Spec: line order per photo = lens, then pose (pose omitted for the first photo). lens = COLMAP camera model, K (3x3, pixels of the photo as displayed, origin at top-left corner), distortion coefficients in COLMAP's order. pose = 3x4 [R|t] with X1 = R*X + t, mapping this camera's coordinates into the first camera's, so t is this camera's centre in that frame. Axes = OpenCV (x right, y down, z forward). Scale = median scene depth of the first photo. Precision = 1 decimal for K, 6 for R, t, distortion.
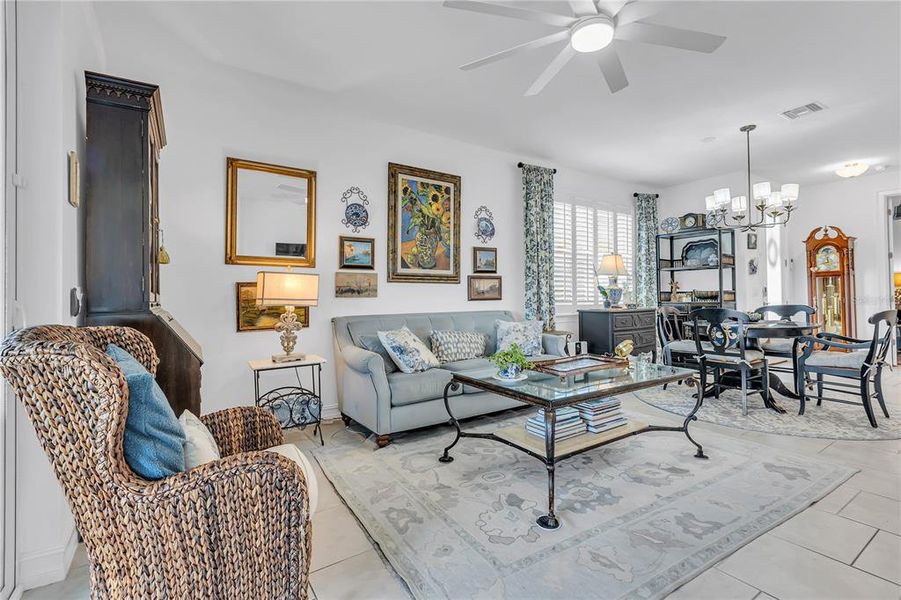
lens RADIAL K [[408.3, 0, 460.2], [0, 408.3, 288.1], [0, 0, 1]] dist [0.005347, -0.002814]
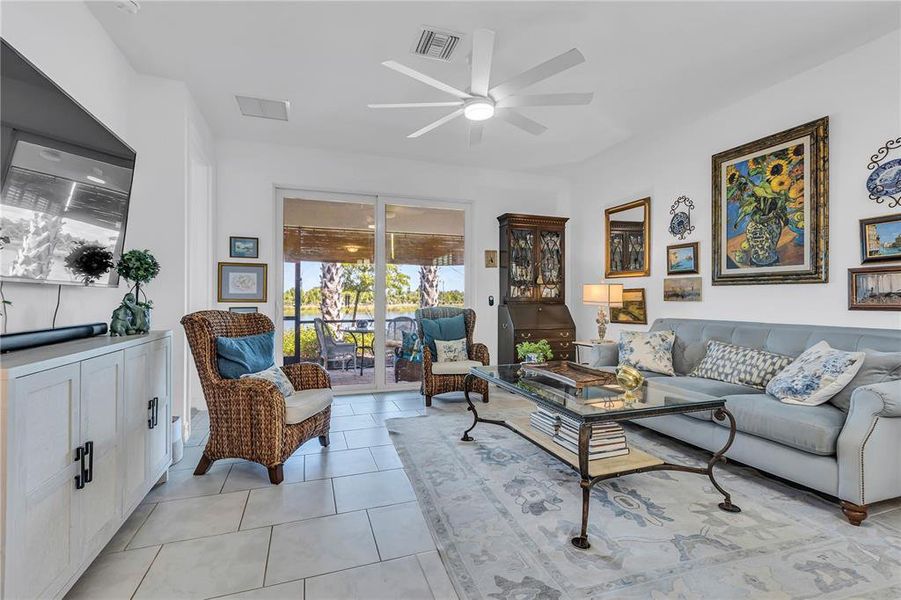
lens RADIAL K [[408.3, 0, 447.2], [0, 408.3, 297.4], [0, 0, 1]] dist [0.005347, -0.002814]
pose [[-0.257985, 0.009317, -0.966104, 0.823421], [0.023098, 0.999727, 0.003473, -0.004284], [0.965873, -0.021419, -0.258130, 0.612514]]
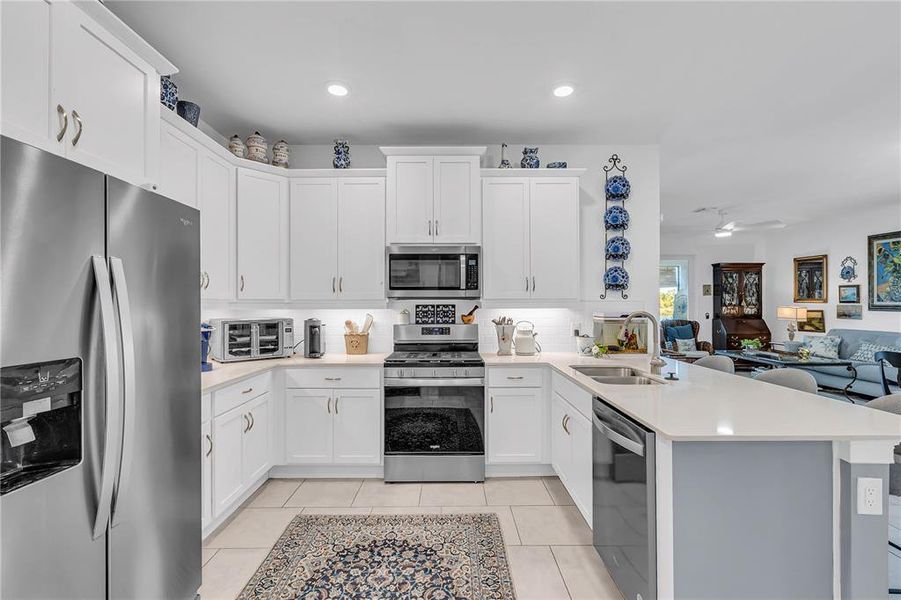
lens RADIAL K [[408.3, 0, 449.5], [0, 408.3, 303.6], [0, 0, 1]] dist [0.005347, -0.002814]
pose [[-0.560972, 0.013933, -0.827718, 1.967003], [0.027483, 0.999621, -0.001800, -0.079151], [0.827379, -0.023758, -0.561142, 0.499961]]
